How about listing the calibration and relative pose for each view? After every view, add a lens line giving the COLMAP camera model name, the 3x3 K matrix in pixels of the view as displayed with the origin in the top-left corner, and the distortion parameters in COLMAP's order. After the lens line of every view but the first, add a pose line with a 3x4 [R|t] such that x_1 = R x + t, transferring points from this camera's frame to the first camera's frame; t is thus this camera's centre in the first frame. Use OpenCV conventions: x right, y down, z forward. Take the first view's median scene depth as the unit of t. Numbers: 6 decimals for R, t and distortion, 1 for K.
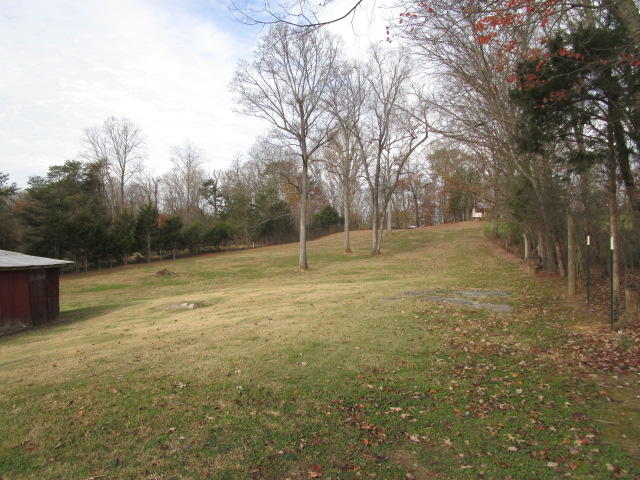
lens RADIAL K [[458.5, 0, 320.0], [0, 458.5, 240.0], [0, 0, 1]] dist [-0.009536, 0.003370]
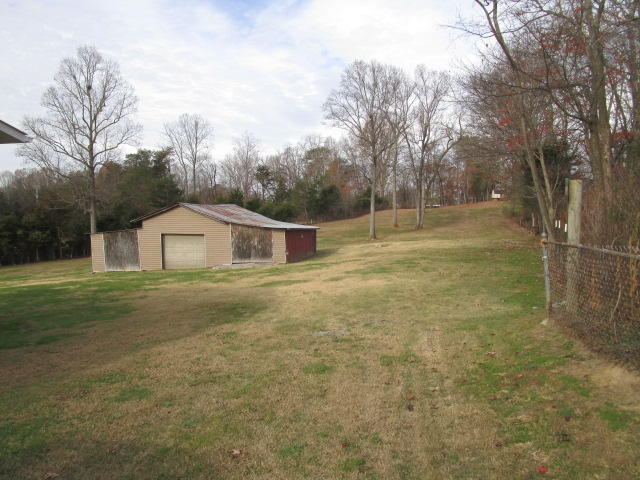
lens RADIAL K [[458.5, 0, 320.0], [0, 458.5, 240.0], [0, 0, 1]] dist [-0.009536, 0.003370]
pose [[0.999636, -0.000177, -0.026991, -0.075135], [0.001515, 0.998770, 0.049564, -0.000814], [0.026949, -0.049586, 0.998406, -0.186850]]
